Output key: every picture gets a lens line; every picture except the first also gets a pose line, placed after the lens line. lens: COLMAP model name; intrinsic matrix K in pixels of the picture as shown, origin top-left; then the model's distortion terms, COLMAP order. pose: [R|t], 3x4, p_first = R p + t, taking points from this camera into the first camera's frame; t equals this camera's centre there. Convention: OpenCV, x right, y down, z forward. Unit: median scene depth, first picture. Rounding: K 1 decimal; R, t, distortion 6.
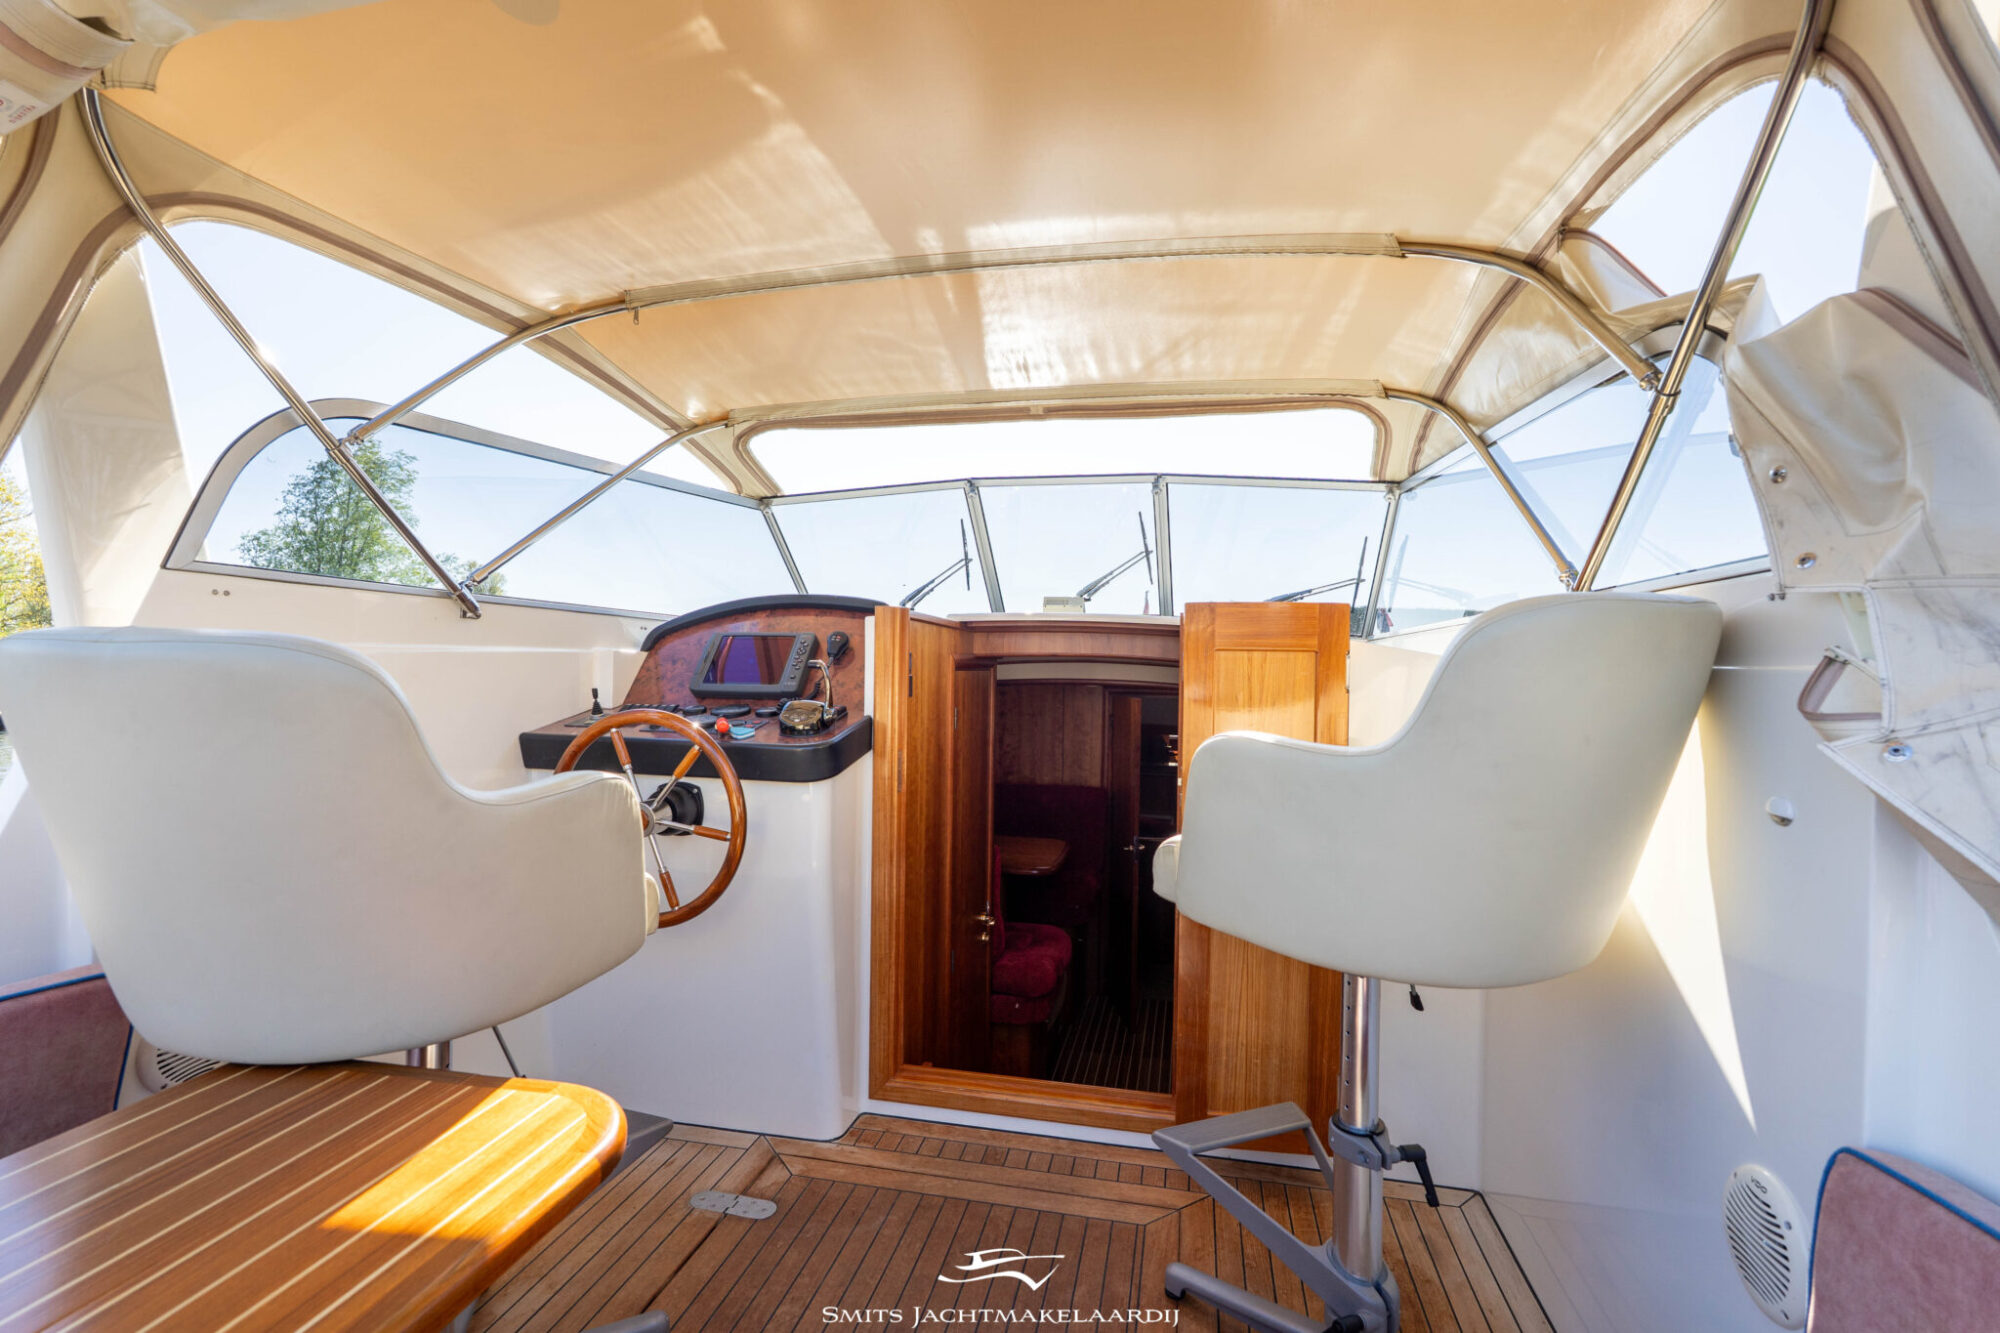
lens RADIAL K [[902.7, 0, 1004.5], [0, 902.7, 668.0], [0, 0, 1]] dist [-0.001094, 0.000280]
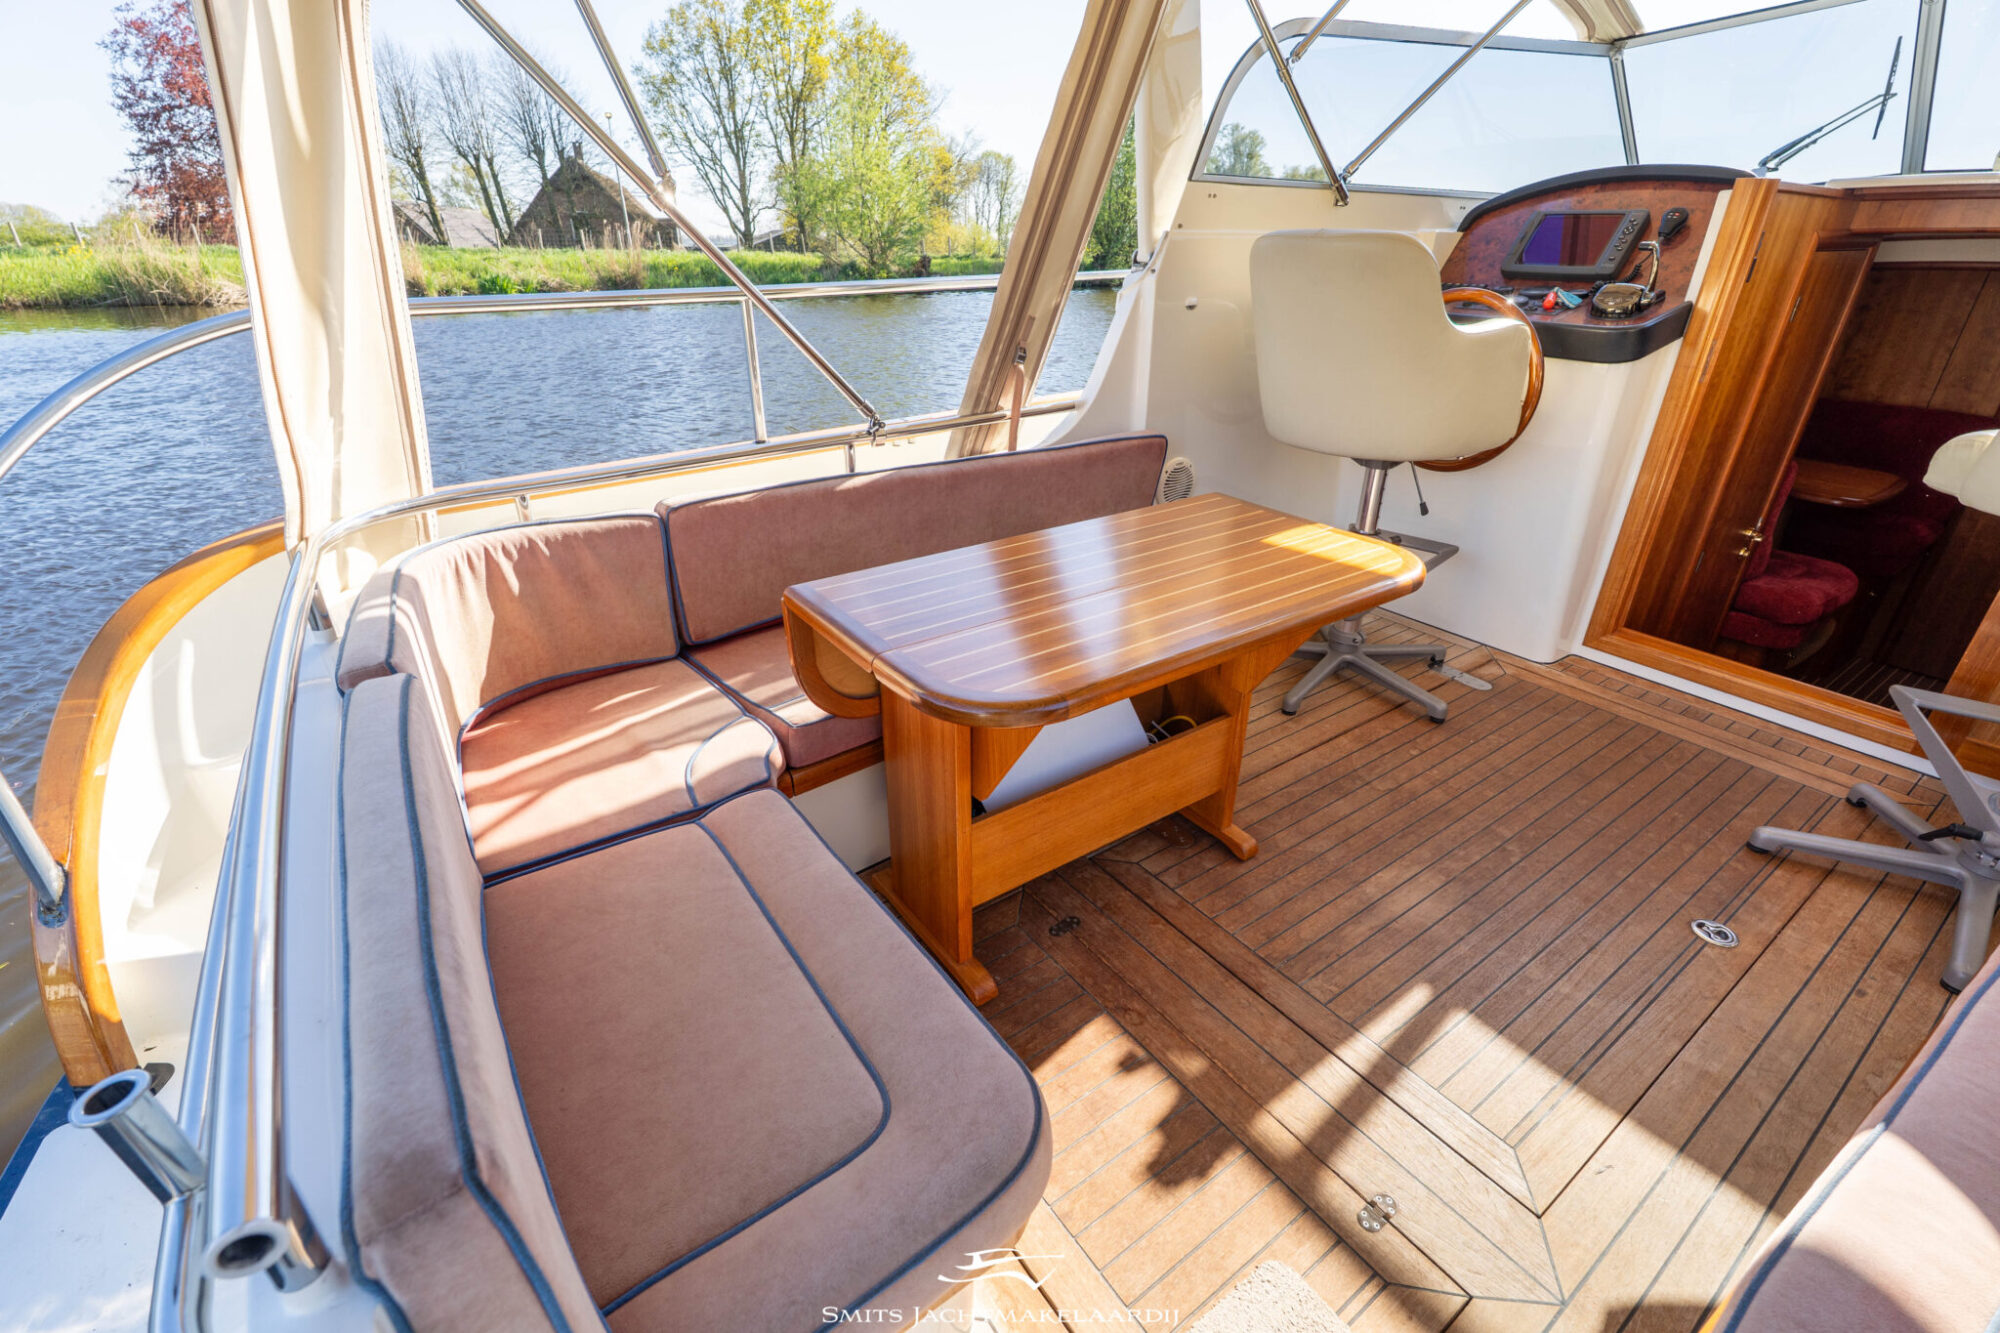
lens RADIAL K [[879.9, 0, 1007.1], [0, 879.9, 669.1], [0, 0, 1]] dist [0.000476, -0.000151]
pose [[0.740483, 0.292731, -0.604974, 0.001636], [0.001555, 0.899409, 0.437105, -0.008614], [0.672073, -0.324610, 0.665542, -0.288068]]
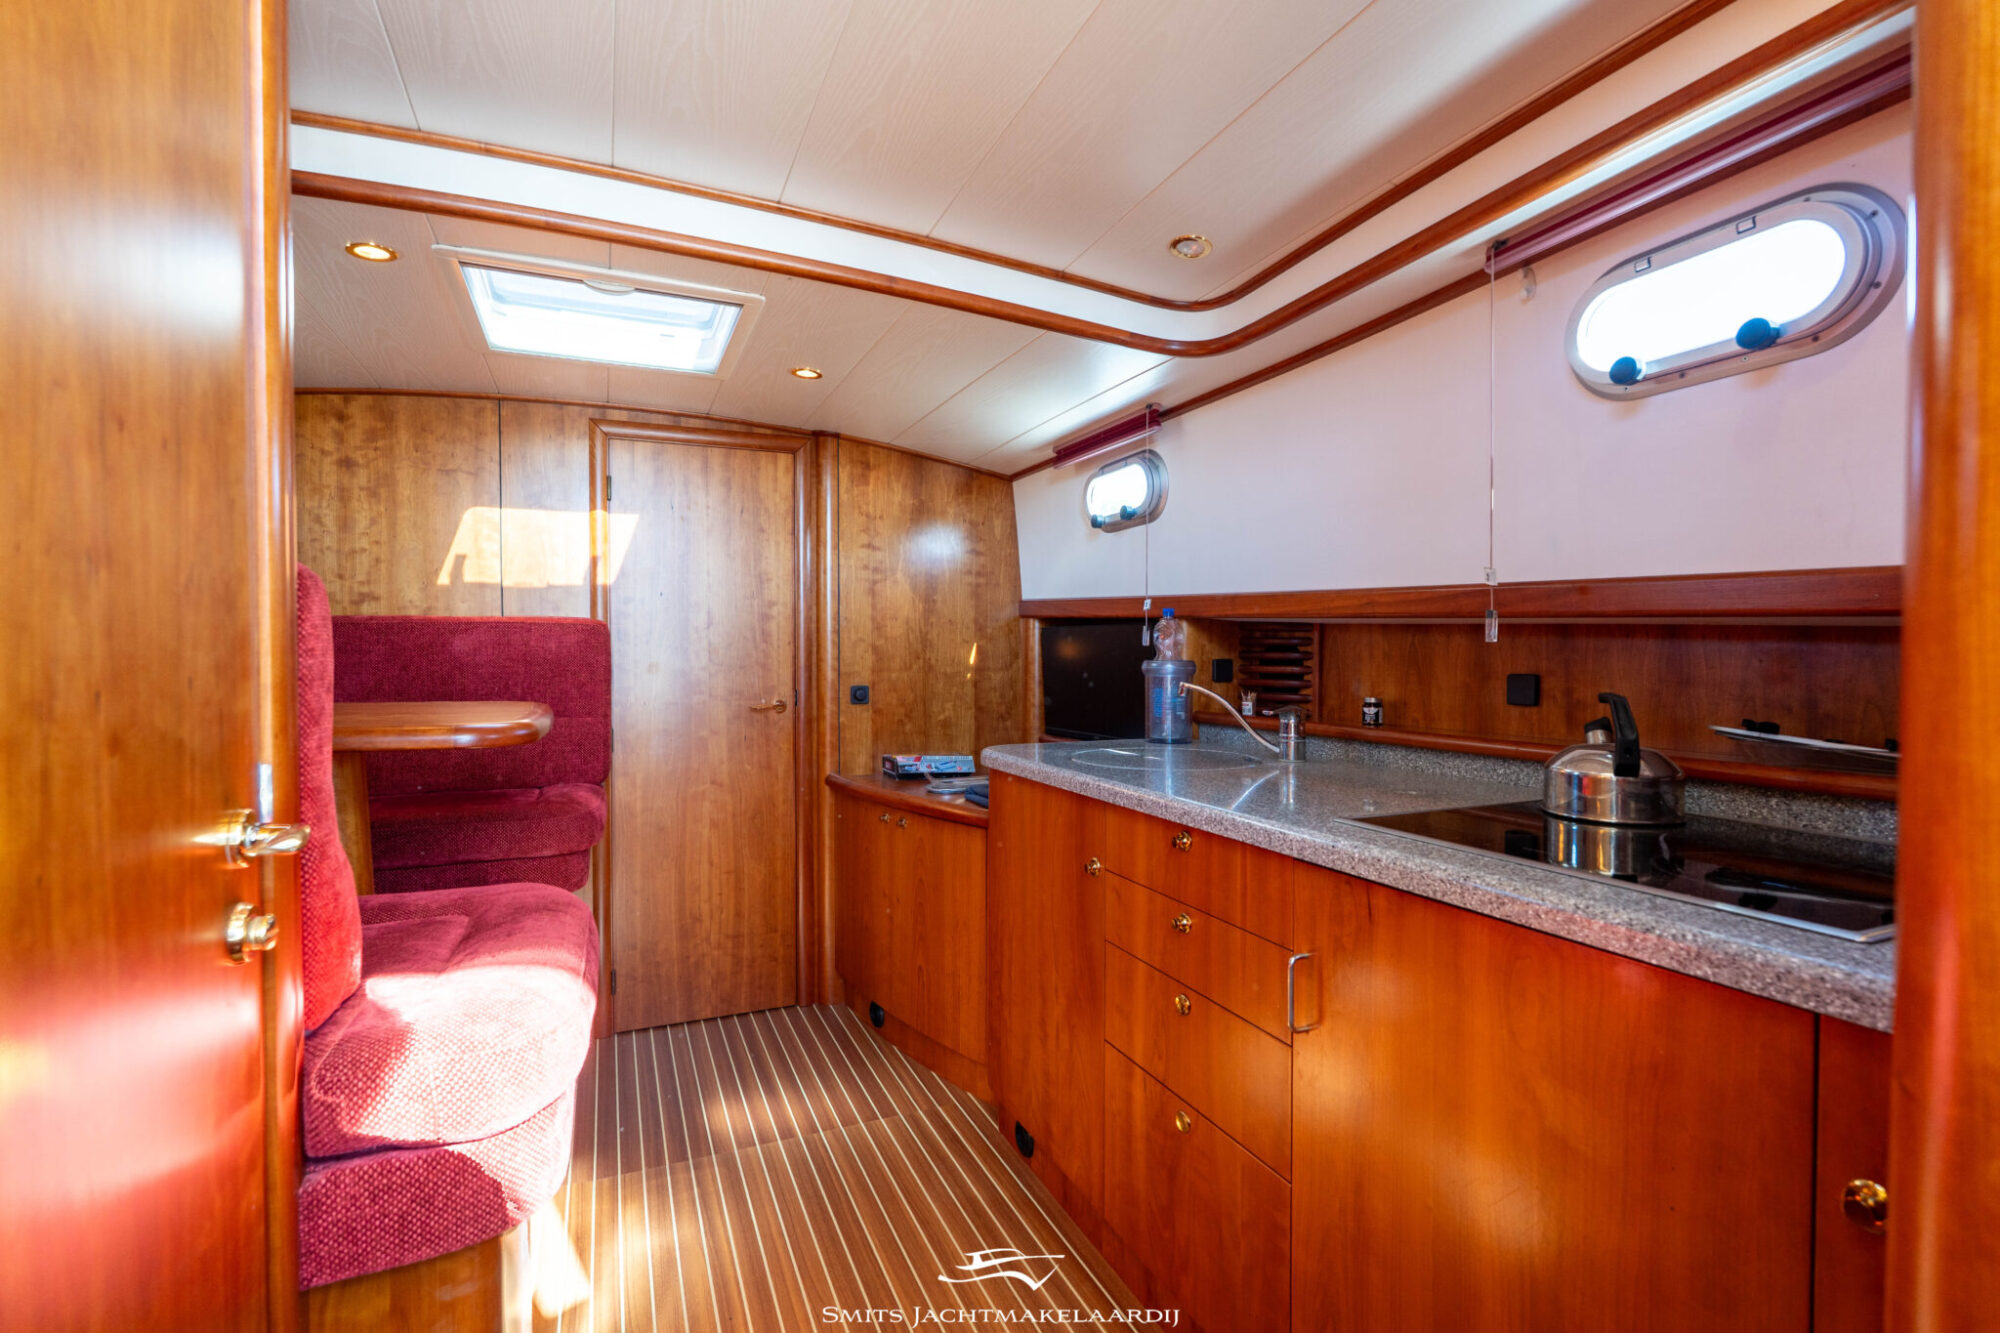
lens RADIAL K [[907.7, 0, 1002.6], [0, 907.7, 667.3], [0, 0, 1]] dist [-0.001918, -0.000151]
pose [[0.813508, -0.026852, 0.580933, 0.001074], [0.016212, 0.999592, 0.023501, 0.320736], [-0.581327, -0.009701, 0.813612, 0.992573]]
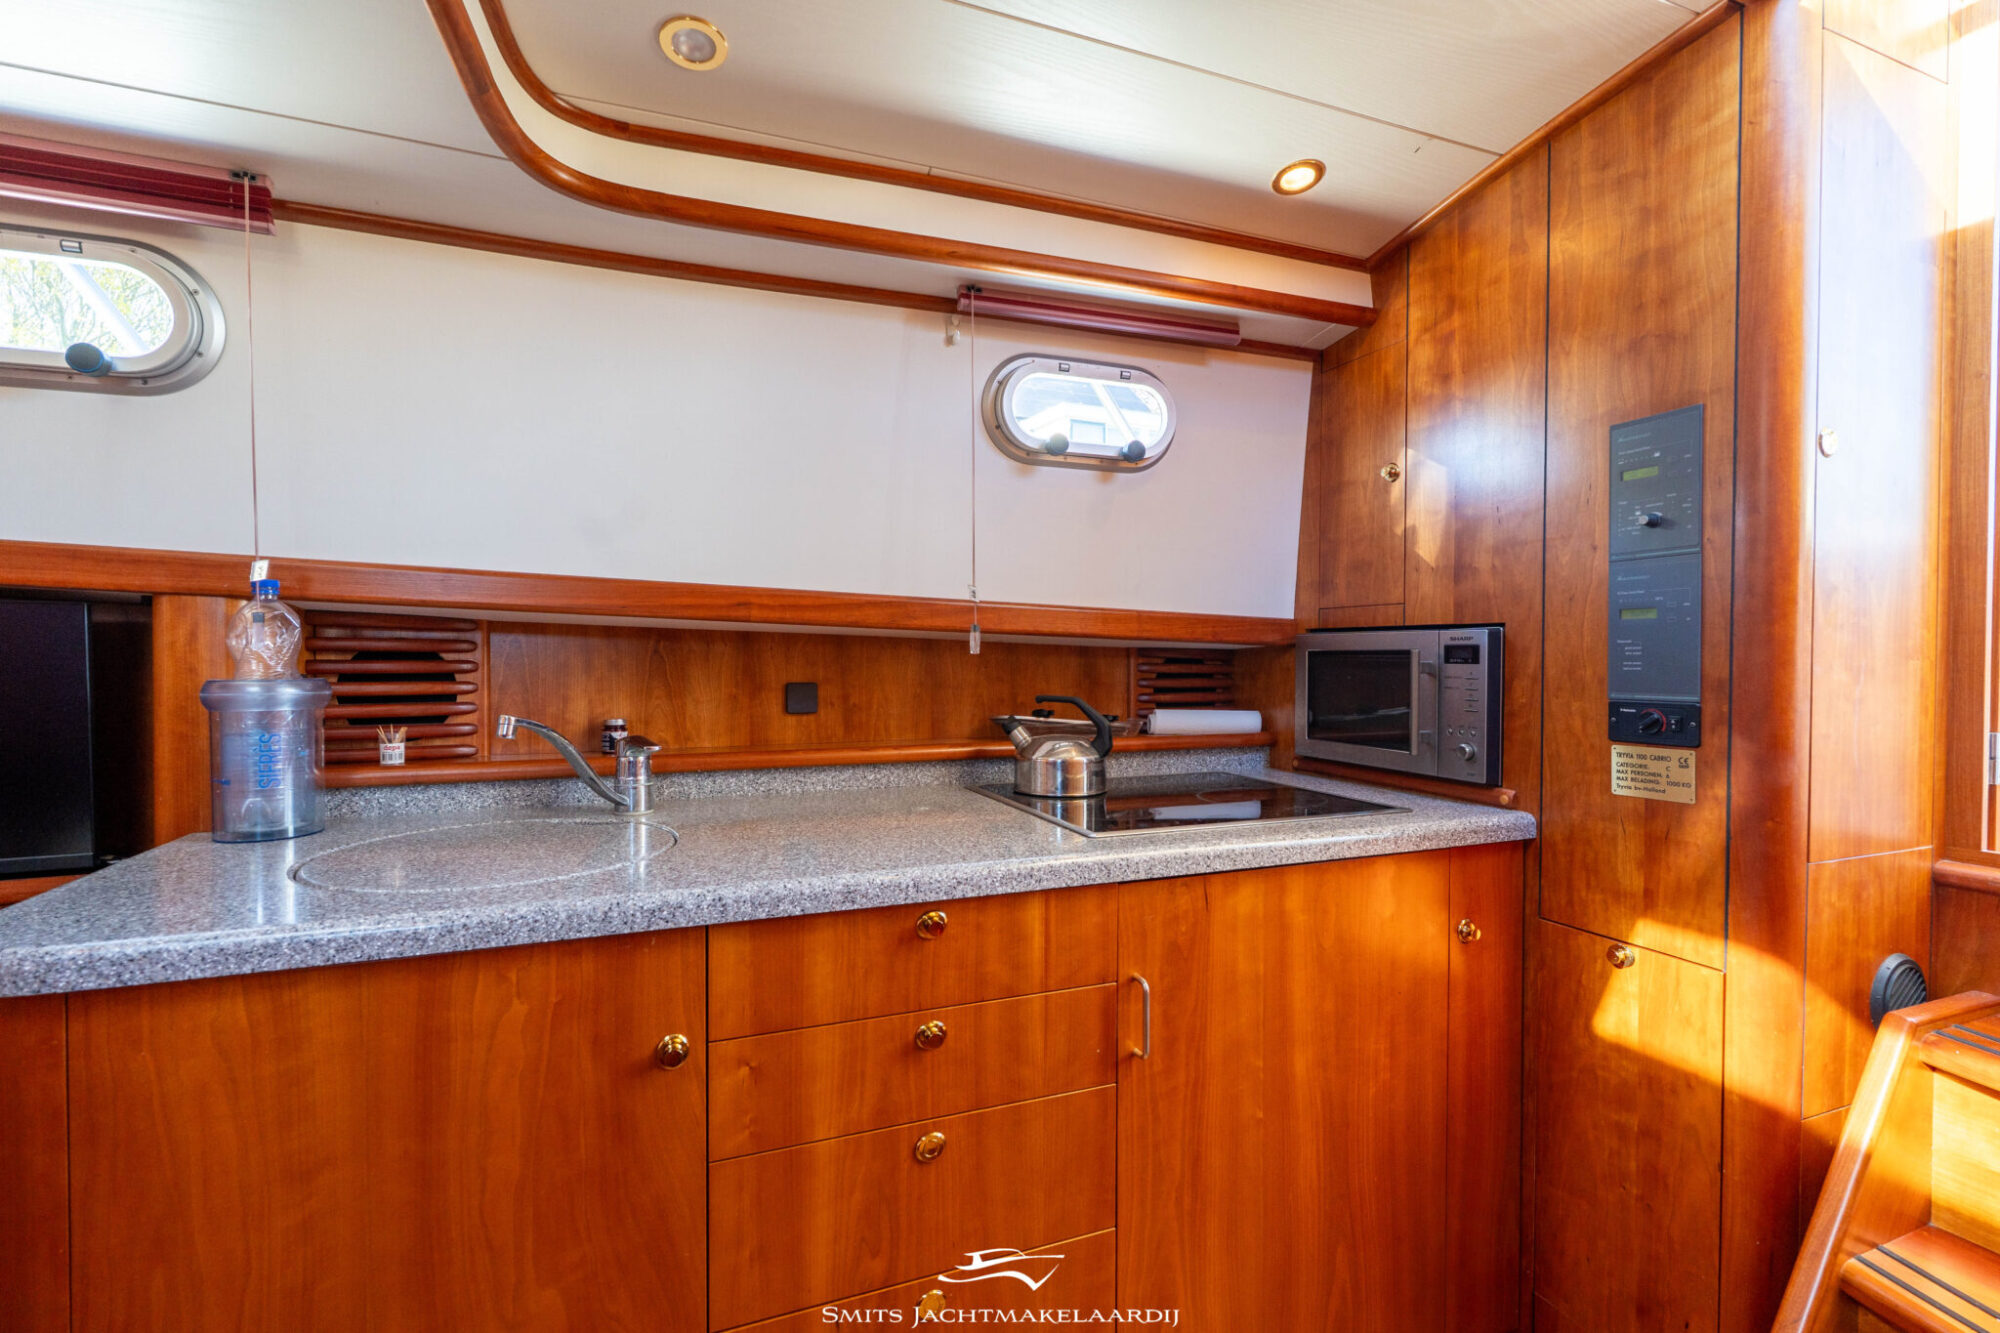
lens RADIAL K [[902.3, 0, 999.1], [0, 902.3, 667.0], [0, 0, 1]] dist [-0.000920, 0.000009]
pose [[-0.553849, -0.031231, 0.832031, 0.061686], [-0.008941, 0.999462, 0.031564, 0.312955], [-0.832569, 0.010043, -0.553830, 1.592081]]
